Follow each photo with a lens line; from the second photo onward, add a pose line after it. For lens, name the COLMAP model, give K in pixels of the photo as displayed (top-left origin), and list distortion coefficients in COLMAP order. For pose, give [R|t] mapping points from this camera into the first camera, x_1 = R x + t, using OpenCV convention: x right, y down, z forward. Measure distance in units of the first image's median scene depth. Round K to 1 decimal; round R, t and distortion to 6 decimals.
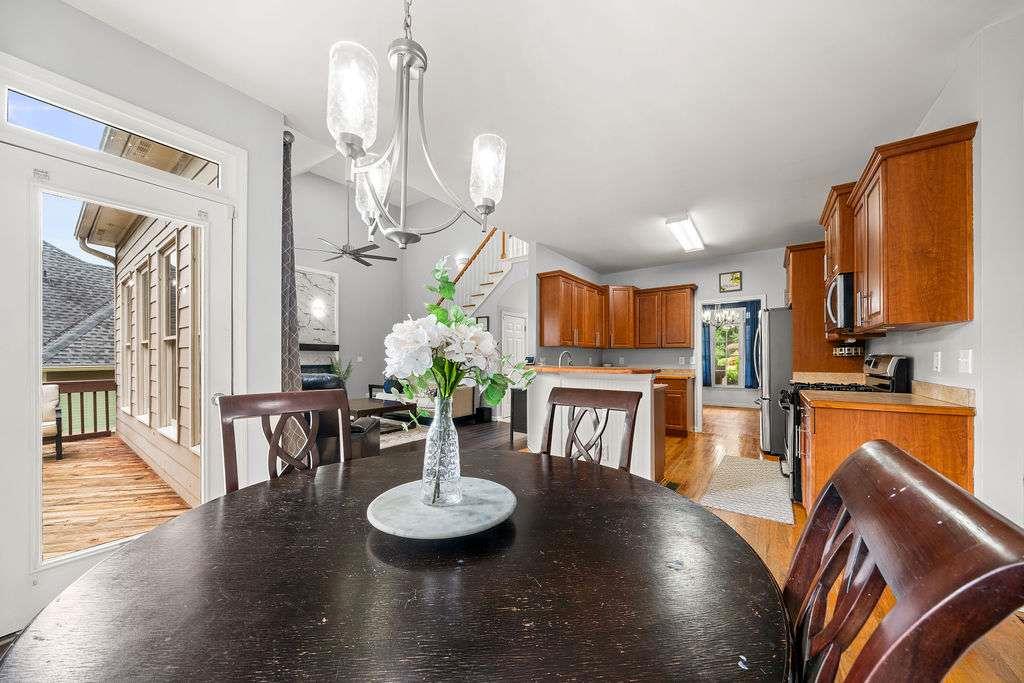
lens RADIAL K [[353.9, 0, 514.0], [0, 353.9, 357.2], [0, 0, 1]] dist [-0.007711, -0.000135]
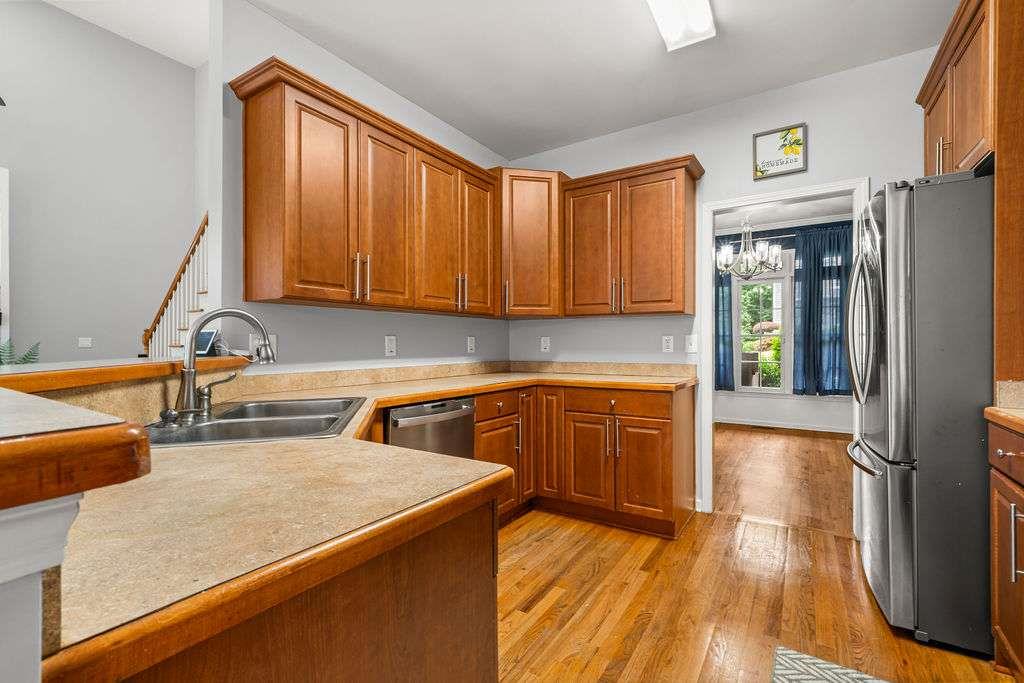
lens RADIAL K [[453.3, 0, 512.6], [0, 453.3, 345.4], [0, 0, 1]] dist [-0.000811, -0.000024]
pose [[0.998479, -0.002021, 0.055095, 0.250247], [0.001470, 0.999948, 0.010051, 0.005298], [-0.055112, -0.009954, 0.998431, 0.446780]]
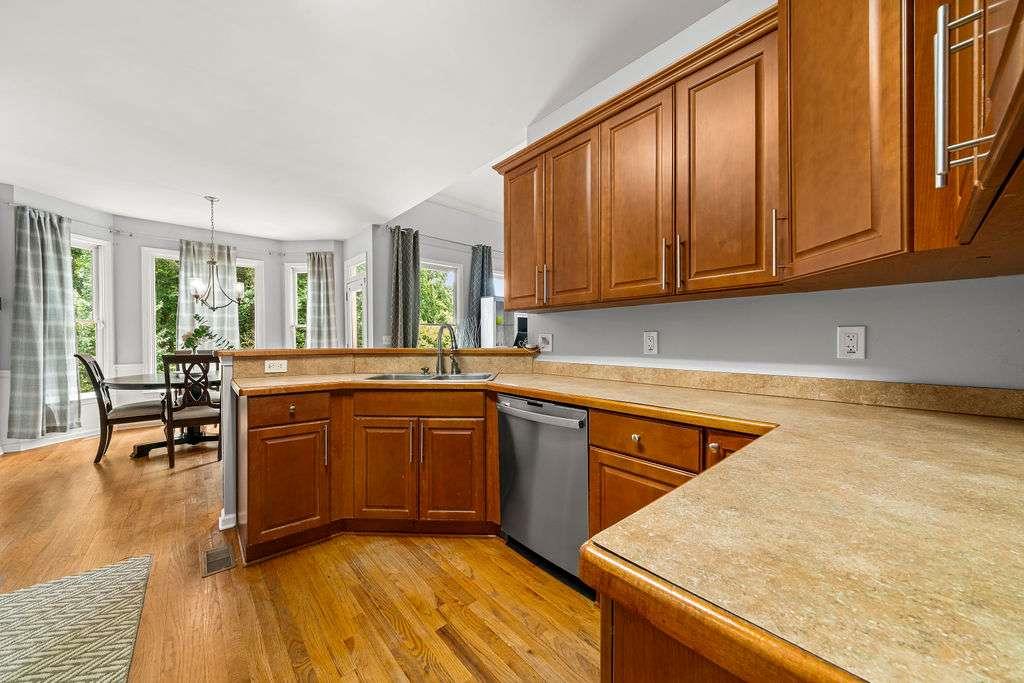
lens RADIAL K [[353.9, 0, 509.9], [0, 353.9, 345.9], [0, 0, 1]] dist [-0.007711, -0.000135]
pose [[-0.211455, 0.016617, -0.977246, 0.967532], [0.007505, 0.999854, 0.015377, 0.010374], [0.977359, -0.004083, -0.211549, 1.684440]]
